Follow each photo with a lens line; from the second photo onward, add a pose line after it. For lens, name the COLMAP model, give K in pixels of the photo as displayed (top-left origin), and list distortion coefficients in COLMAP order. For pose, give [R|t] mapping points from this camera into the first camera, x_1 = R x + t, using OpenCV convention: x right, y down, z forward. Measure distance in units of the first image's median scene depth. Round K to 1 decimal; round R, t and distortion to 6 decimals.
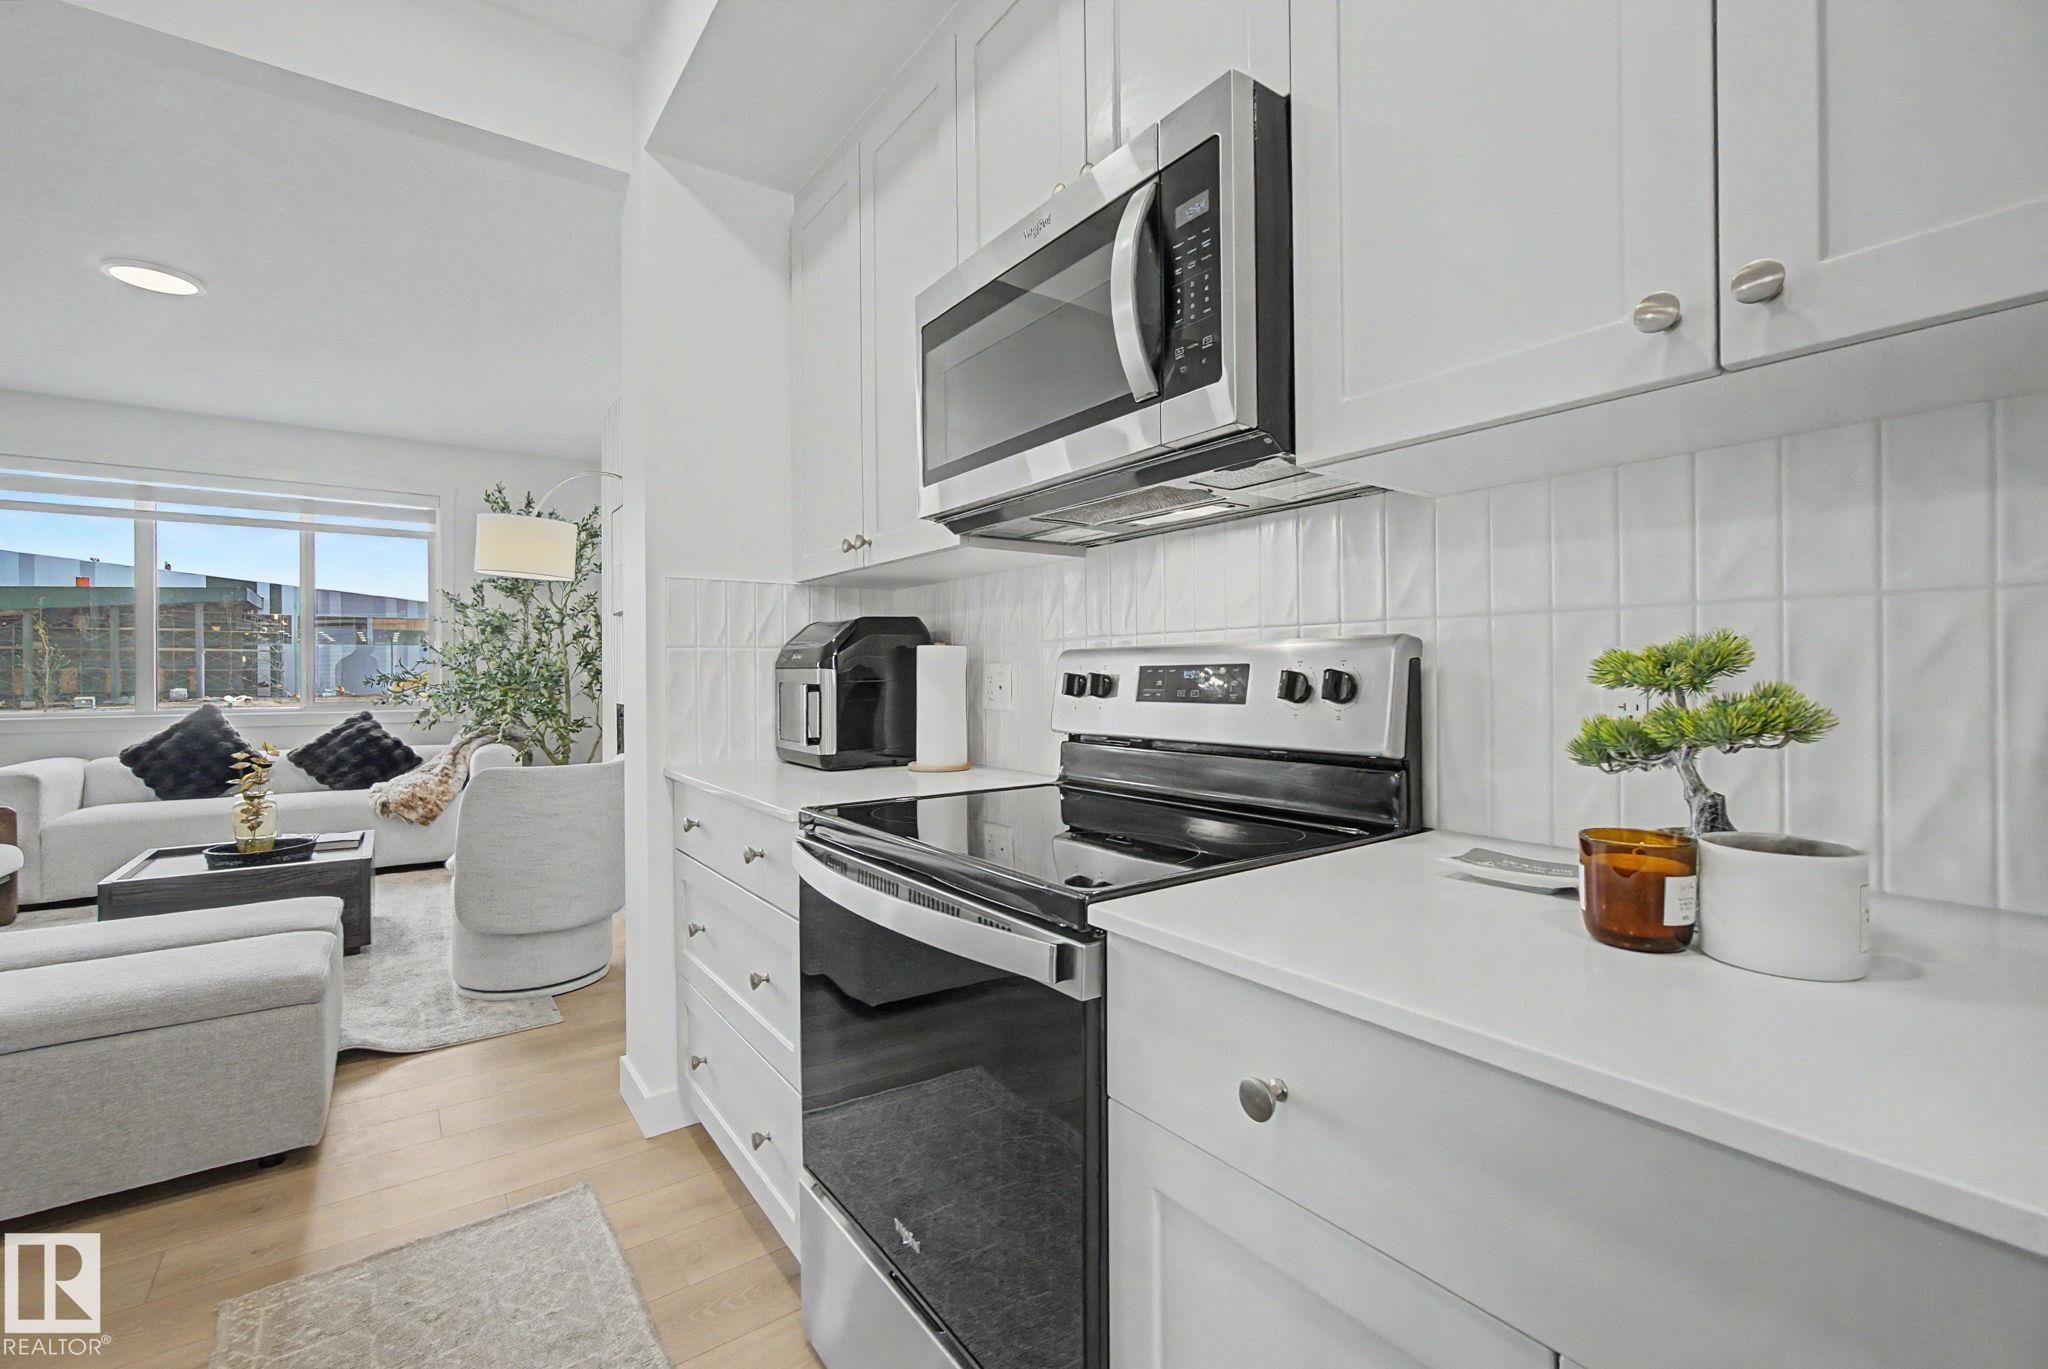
lens RADIAL K [[888.1, 0, 1009.5], [0, 888.1, 679.5], [0, 0, 1]] dist [-0.008541, 0.000265]
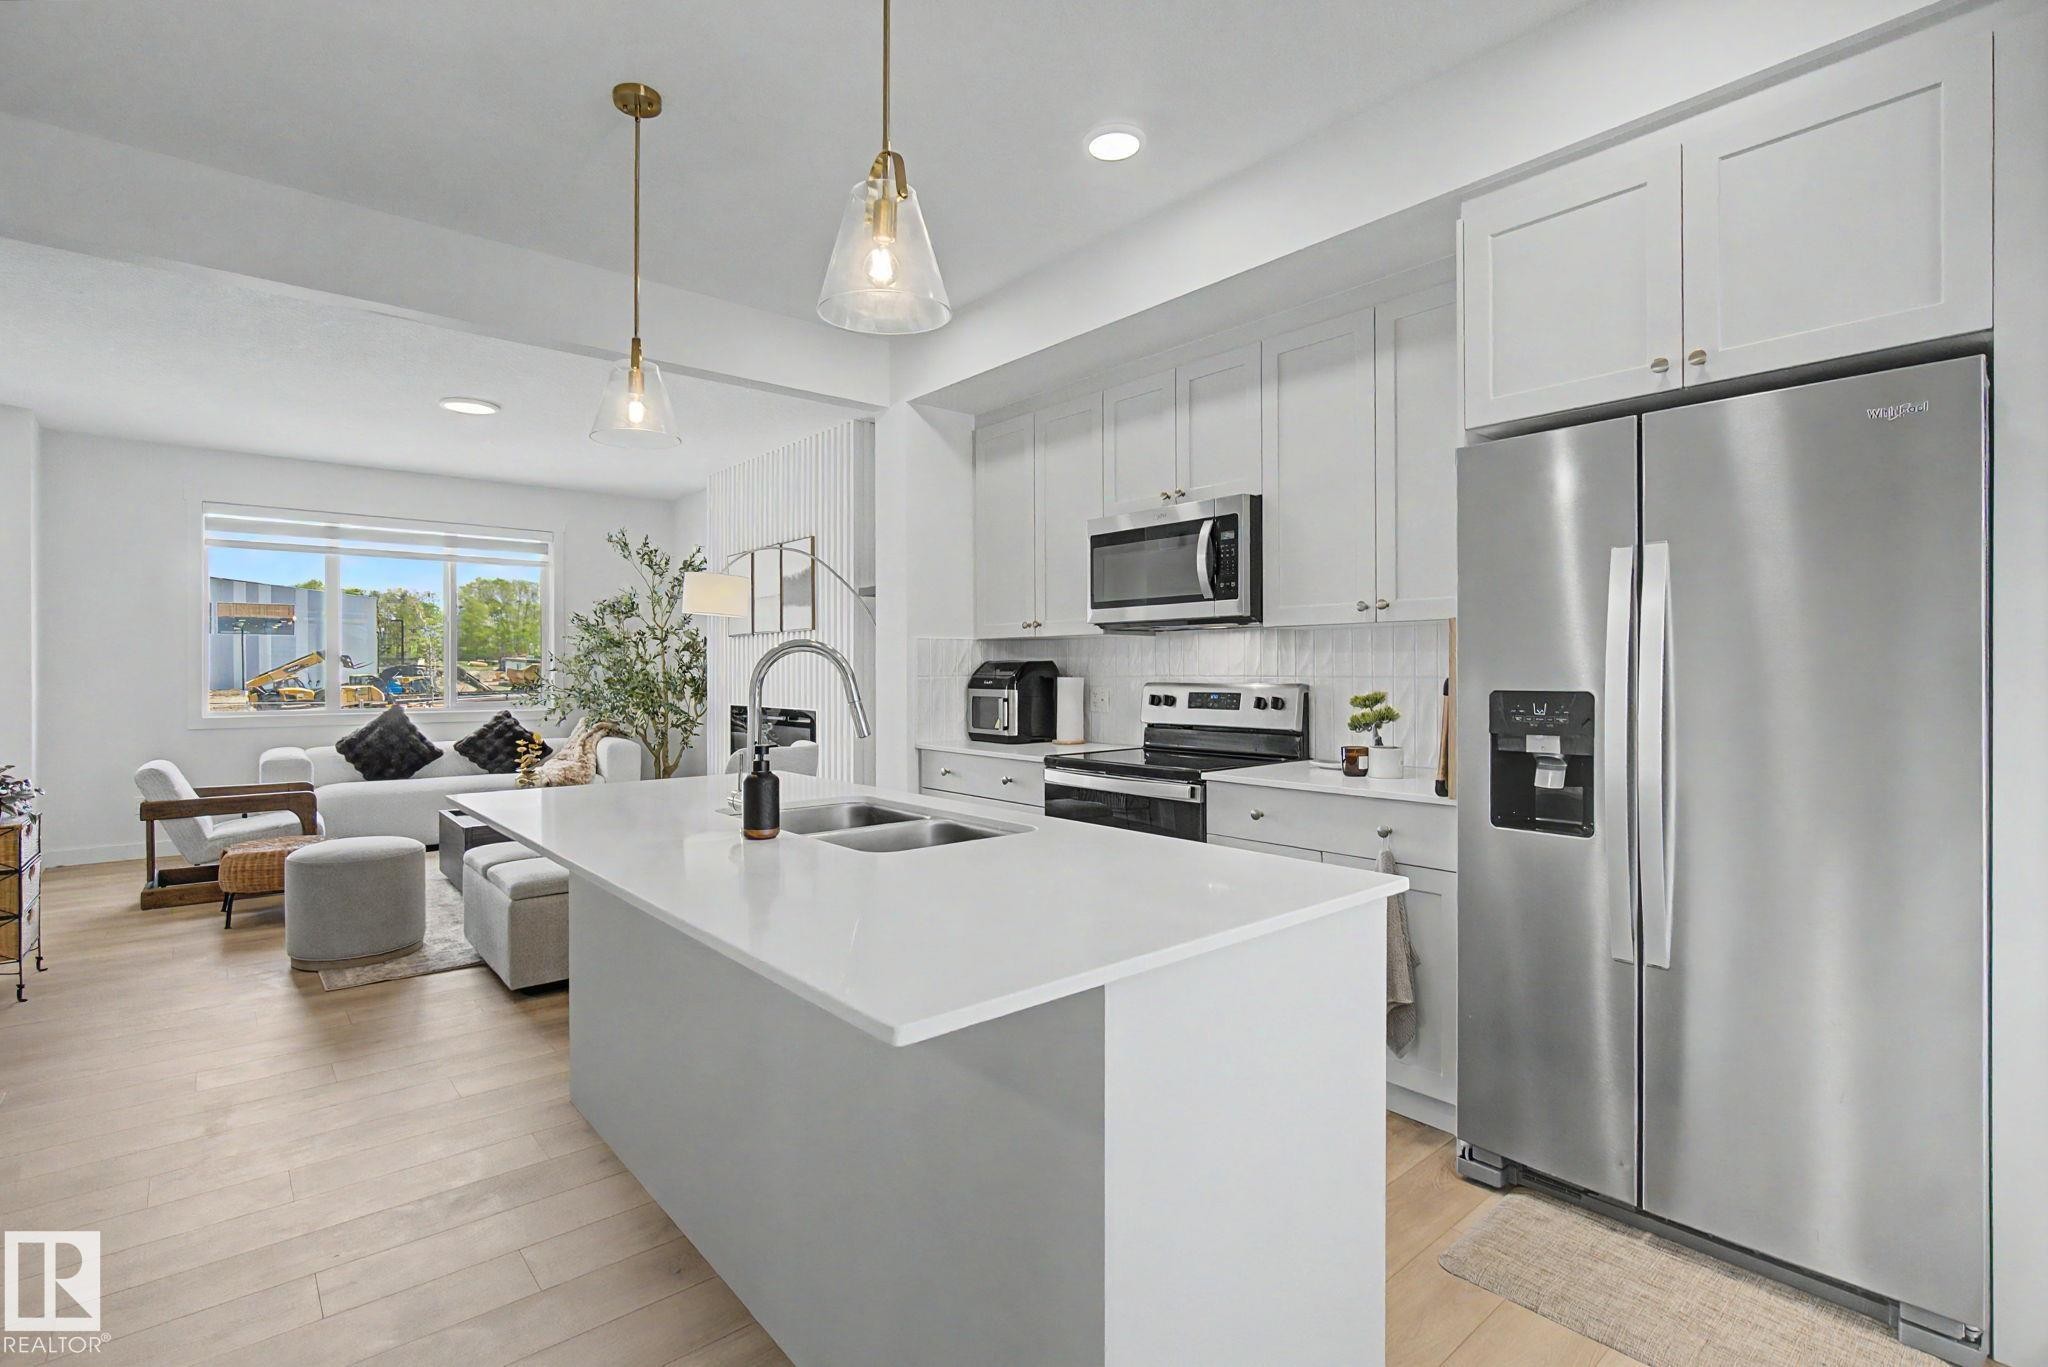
lens RADIAL K [[950.0, 0, 1008.2], [0, 950.0, 678.1], [0, 0, 1]] dist [-0.001354, -0.000072]
pose [[0.997055, 0.004697, 0.076550, -0.462666], [-0.004835, 0.999987, 0.001621, -0.049987], [-0.076542, -0.001987, 0.997064, -1.262179]]
